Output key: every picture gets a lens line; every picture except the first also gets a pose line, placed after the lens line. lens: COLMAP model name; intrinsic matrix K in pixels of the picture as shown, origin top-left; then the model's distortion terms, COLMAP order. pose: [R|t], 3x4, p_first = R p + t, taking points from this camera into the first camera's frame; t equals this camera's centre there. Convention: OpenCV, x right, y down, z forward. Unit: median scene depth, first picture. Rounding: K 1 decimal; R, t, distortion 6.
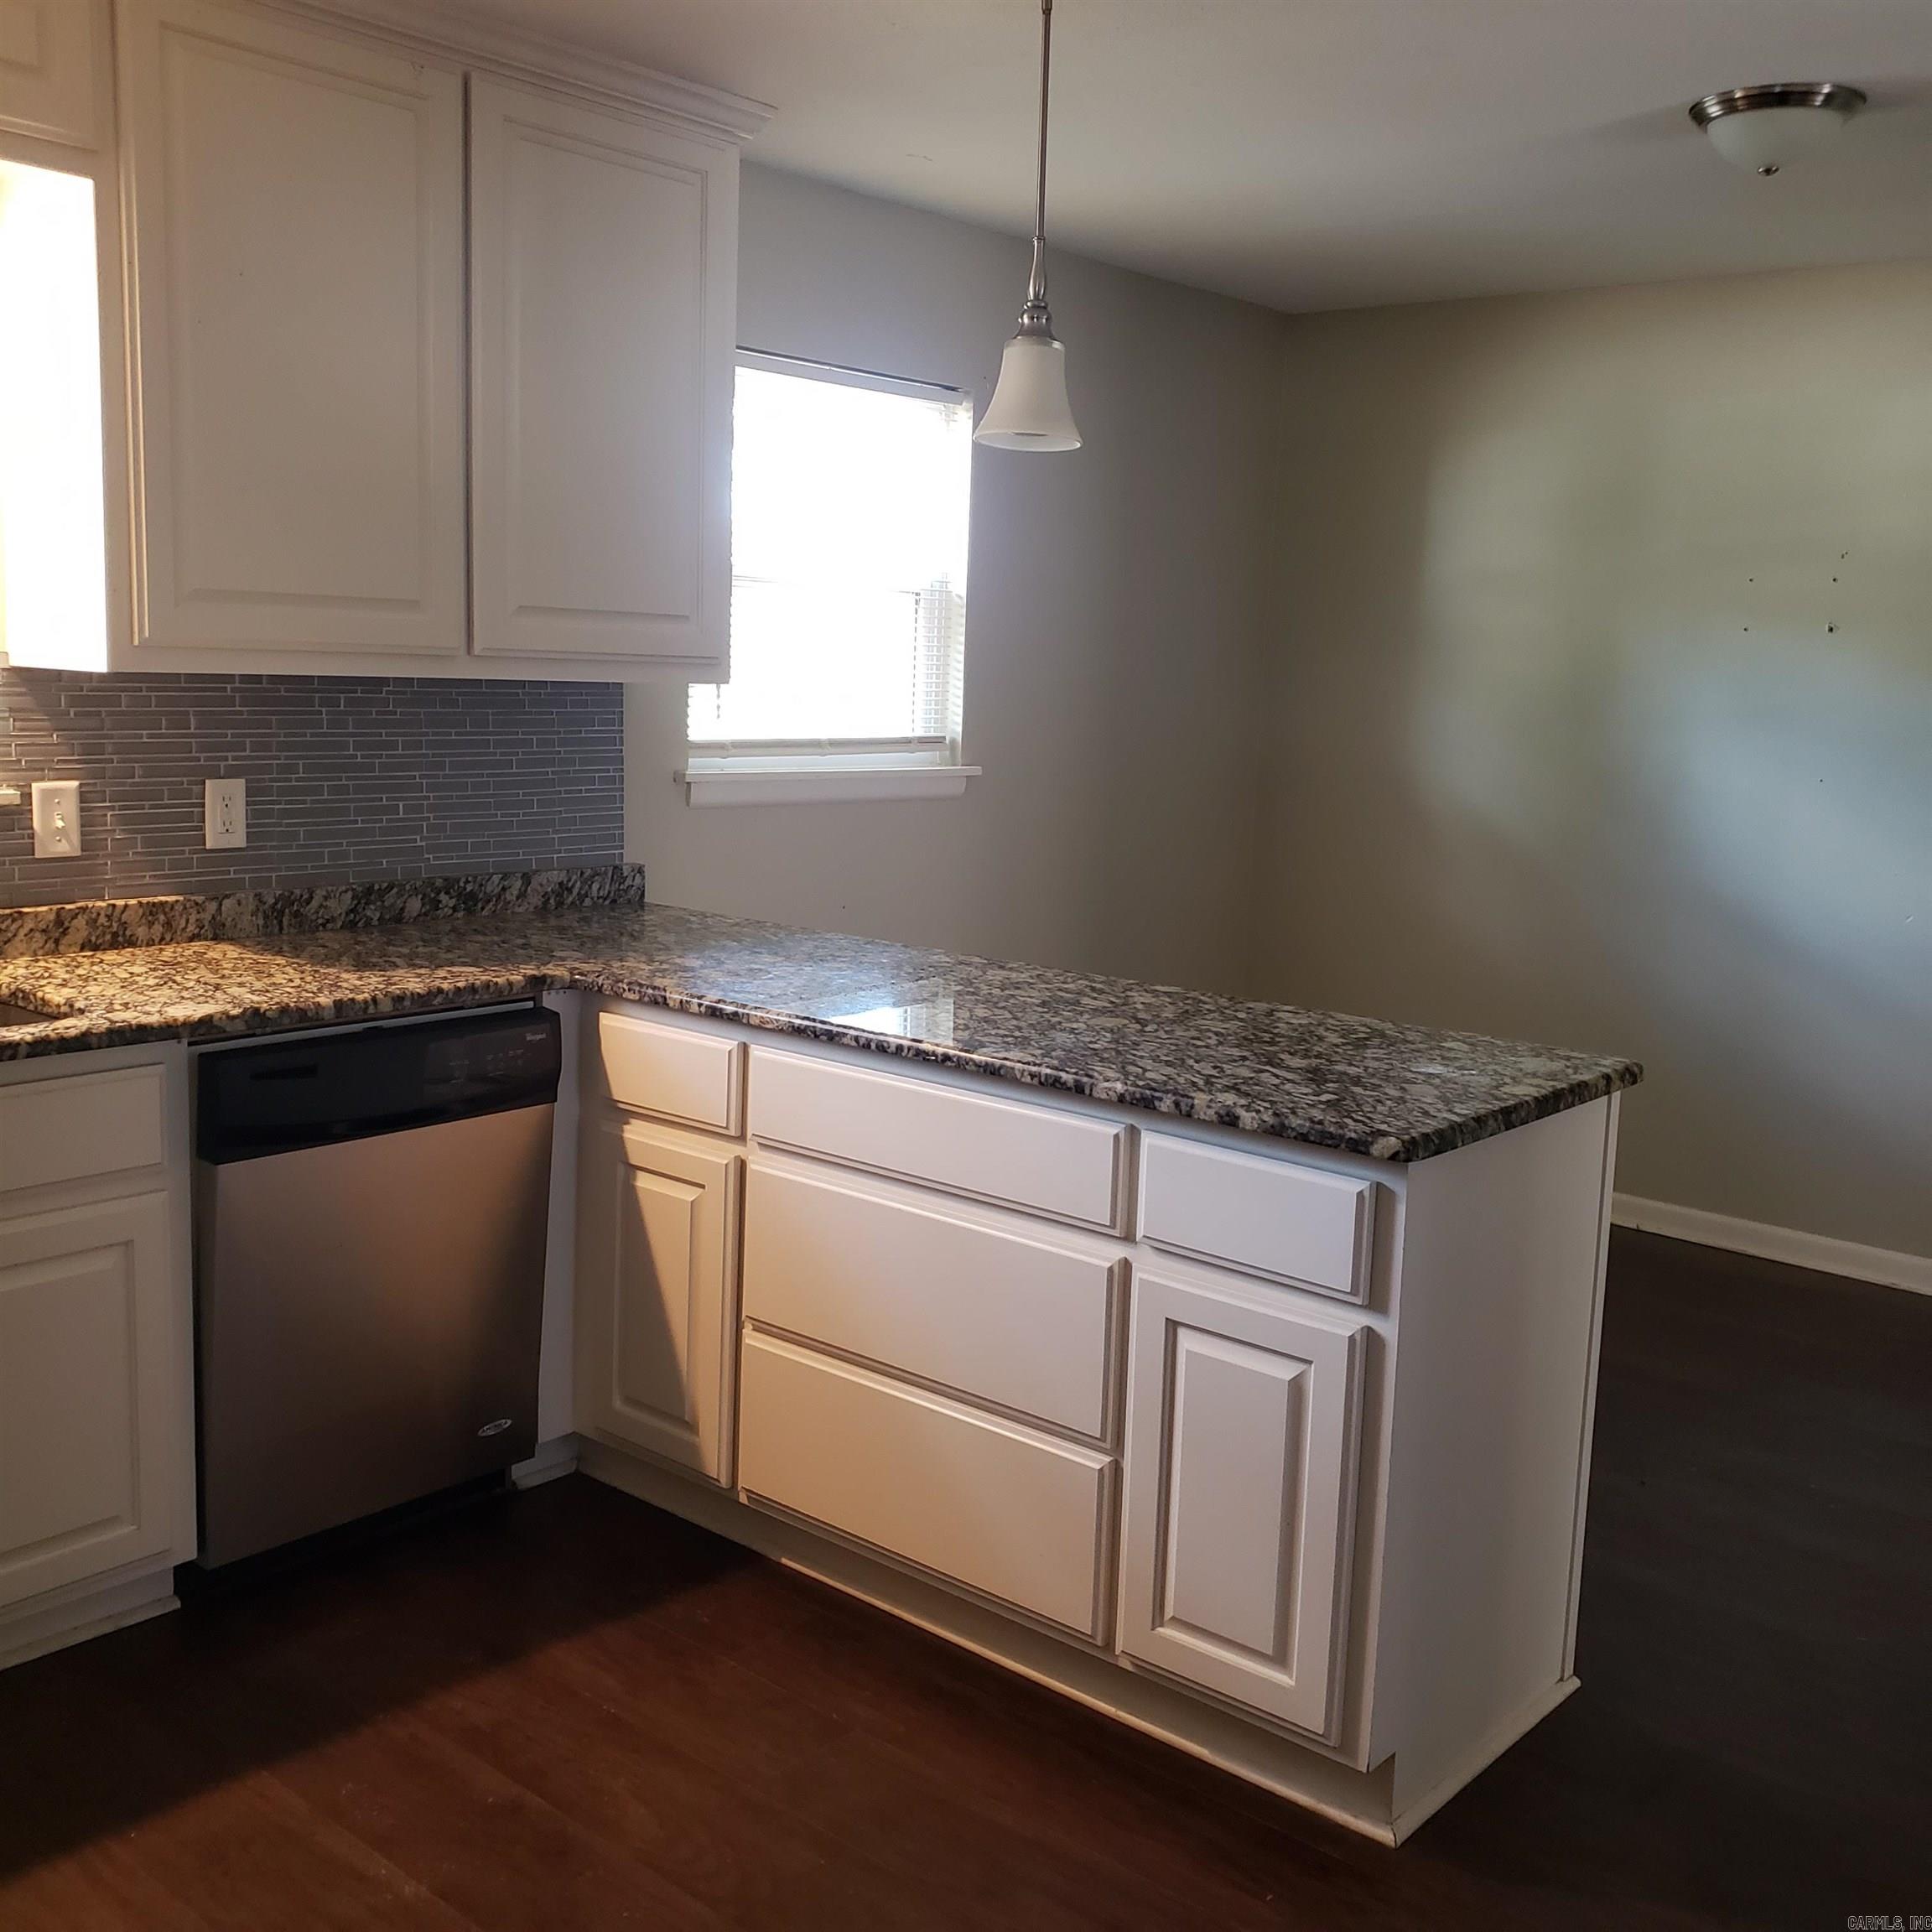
lens RADIAL K [[1964.0, 0, 963.5], [0, 1964.0, 973.0], [0, 0, 1]] dist [-0.003386, 0.000000]
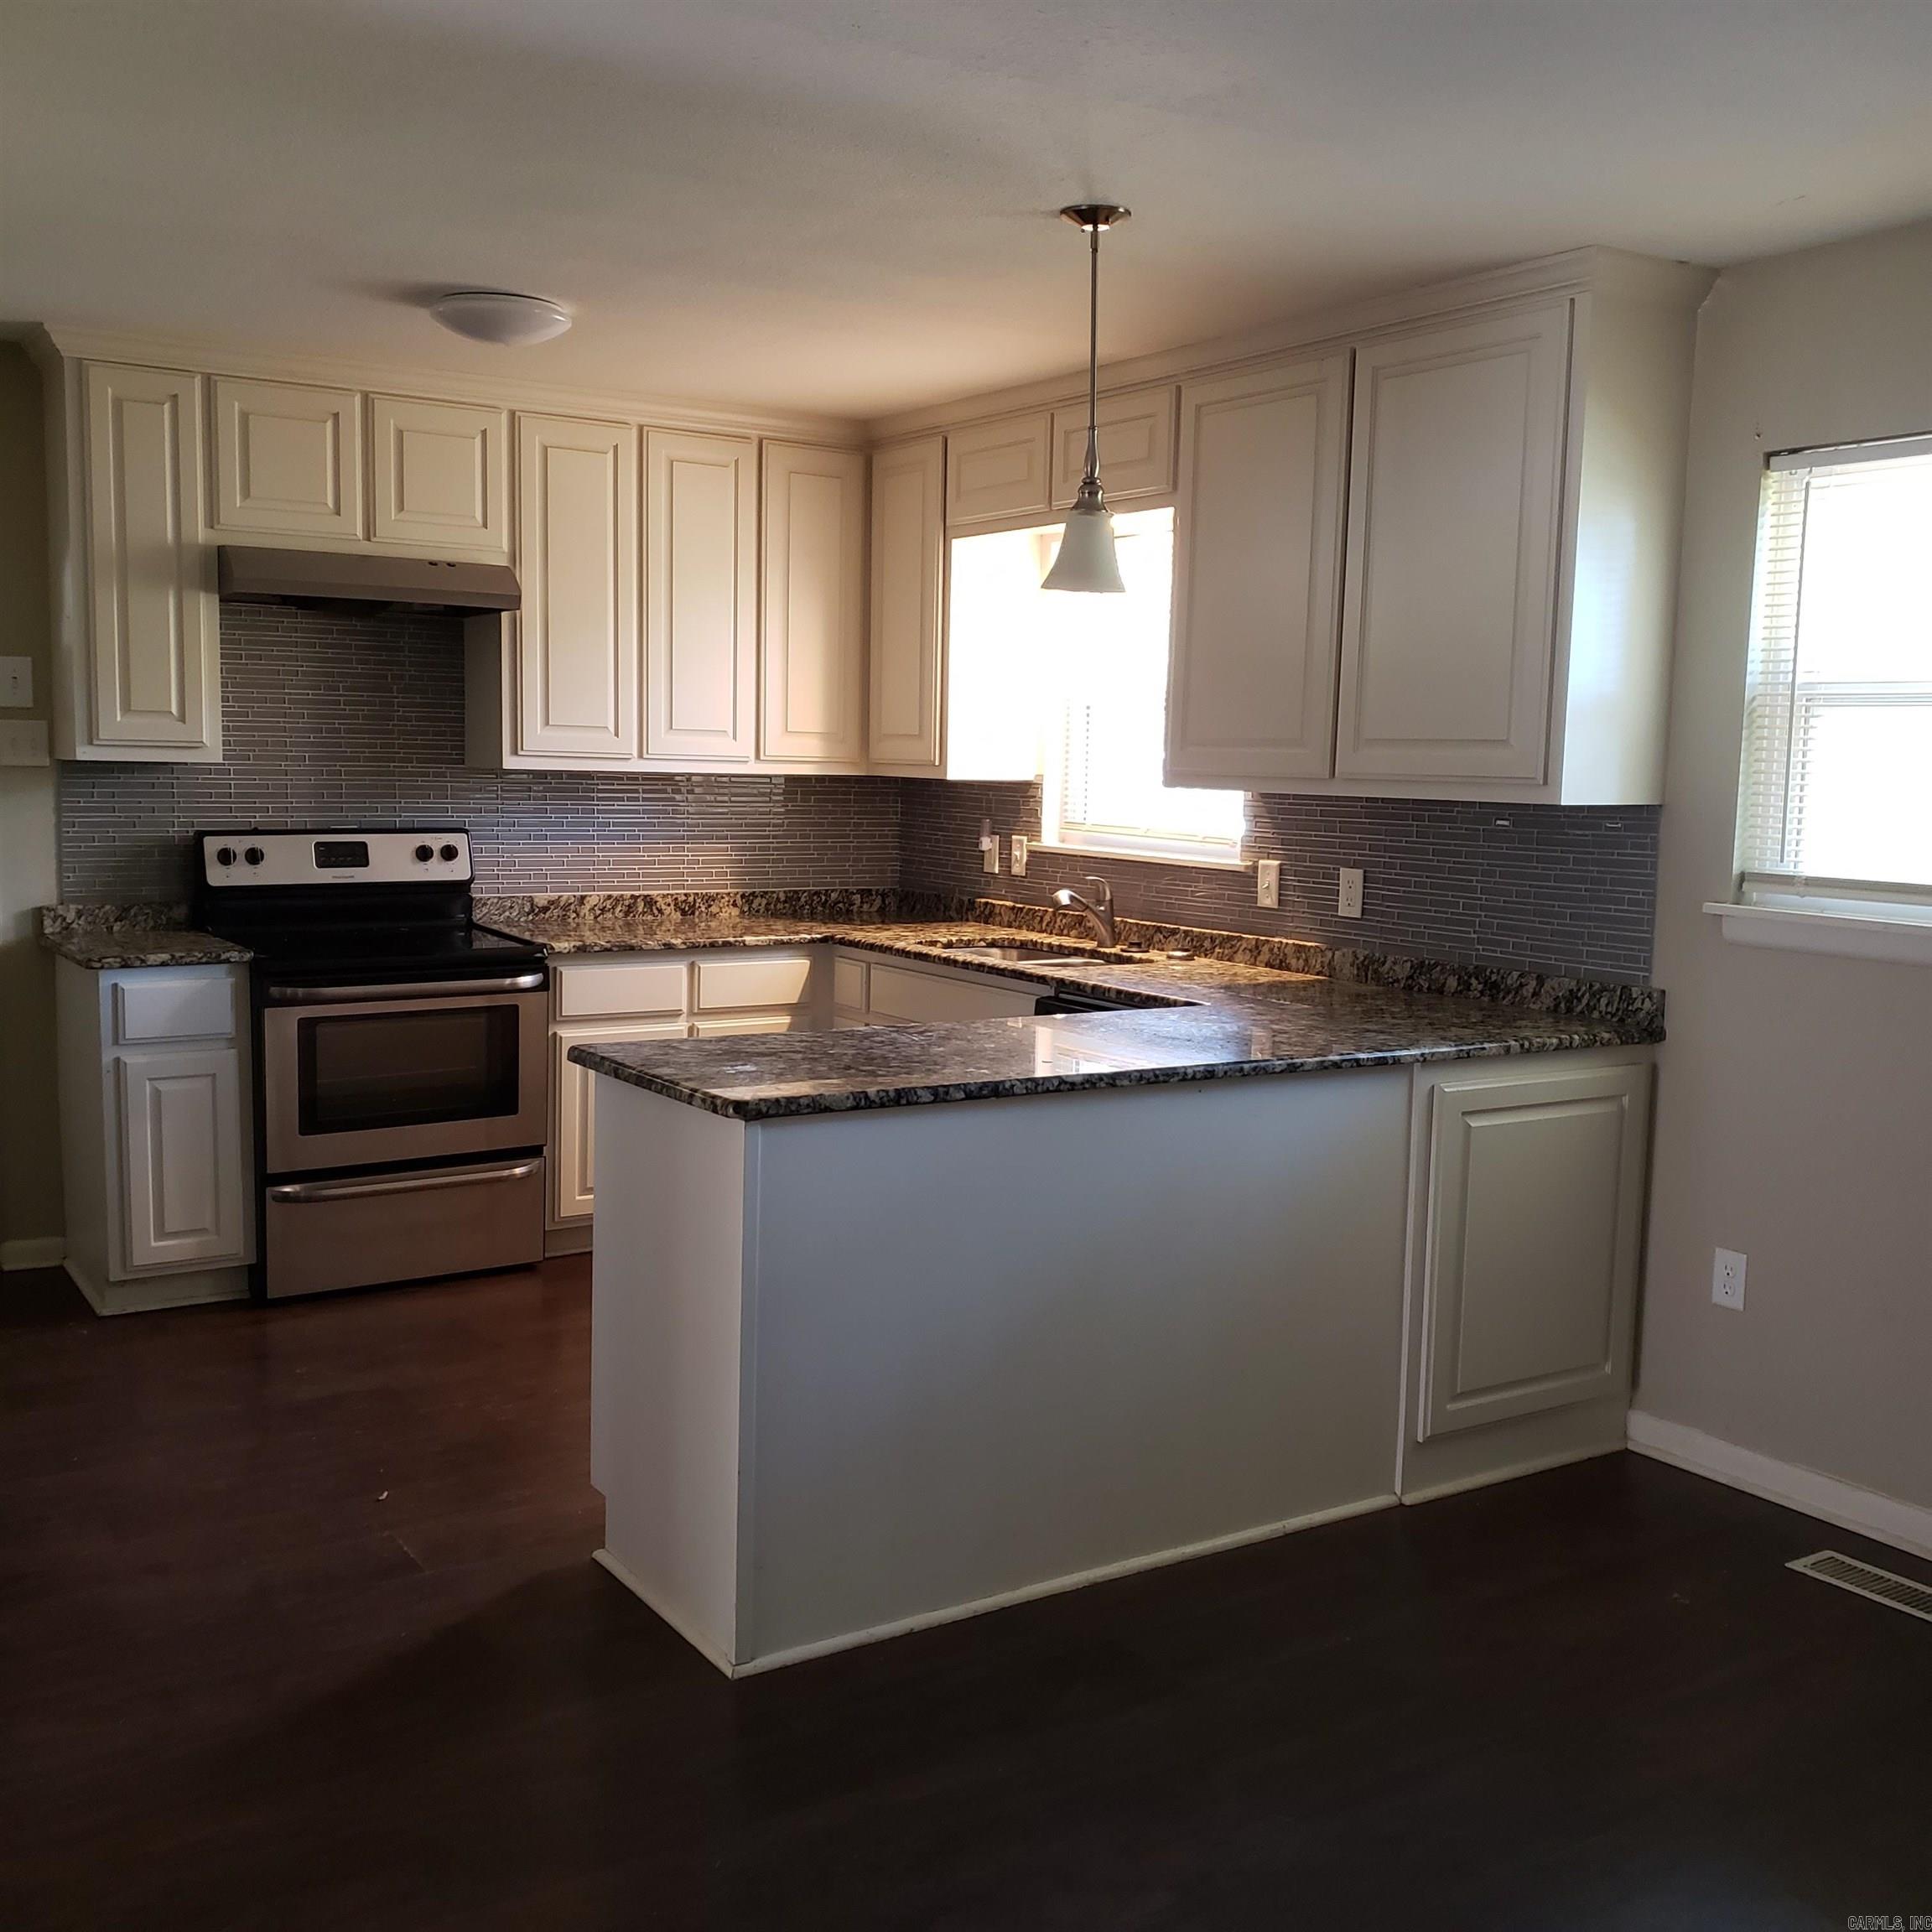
lens RADIAL K [[1964.0, 0, 964.0], [0, 1964.0, 961.3], [0, 0, 1]] dist [-0.003386, 0.000000]
pose [[-0.287704, 0.066477, -0.955409, 0.984913], [-0.174149, 0.977326, 0.120444, -0.142516], [0.941753, 0.201036, -0.269604, 1.036721]]
